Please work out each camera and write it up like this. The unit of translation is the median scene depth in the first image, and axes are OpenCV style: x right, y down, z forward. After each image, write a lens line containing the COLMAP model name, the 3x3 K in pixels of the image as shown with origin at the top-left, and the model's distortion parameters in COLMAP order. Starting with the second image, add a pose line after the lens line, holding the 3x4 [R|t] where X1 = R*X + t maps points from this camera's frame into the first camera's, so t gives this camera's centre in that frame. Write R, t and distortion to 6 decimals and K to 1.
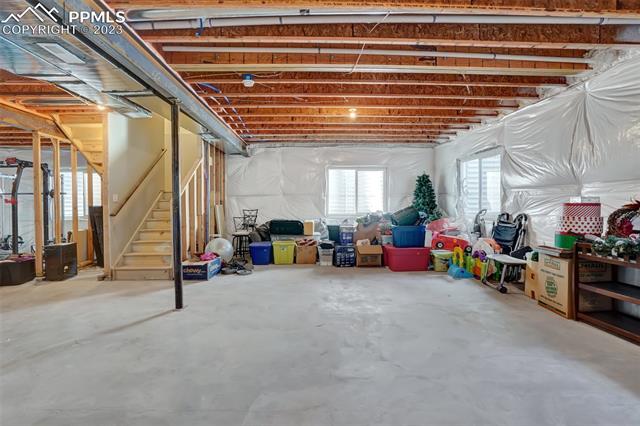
lens RADIAL K [[301.7, 0, 321.0], [0, 301.7, 211.3], [0, 0, 1]] dist [-0.059219, 0.025986]
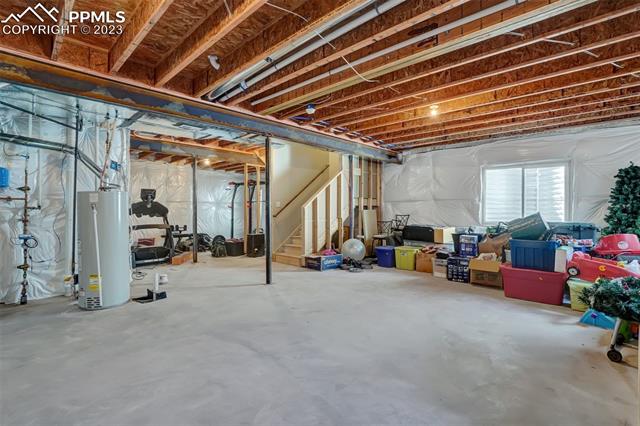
lens RADIAL K [[301.7, 0, 321.0], [0, 301.7, 211.3], [0, 0, 1]] dist [-0.059219, 0.025986]
pose [[0.704997, 0.011864, -0.709111, 0.399734], [-0.023551, 0.999700, -0.006688, -0.005543], [0.708819, 0.021415, 0.705065, 0.101005]]
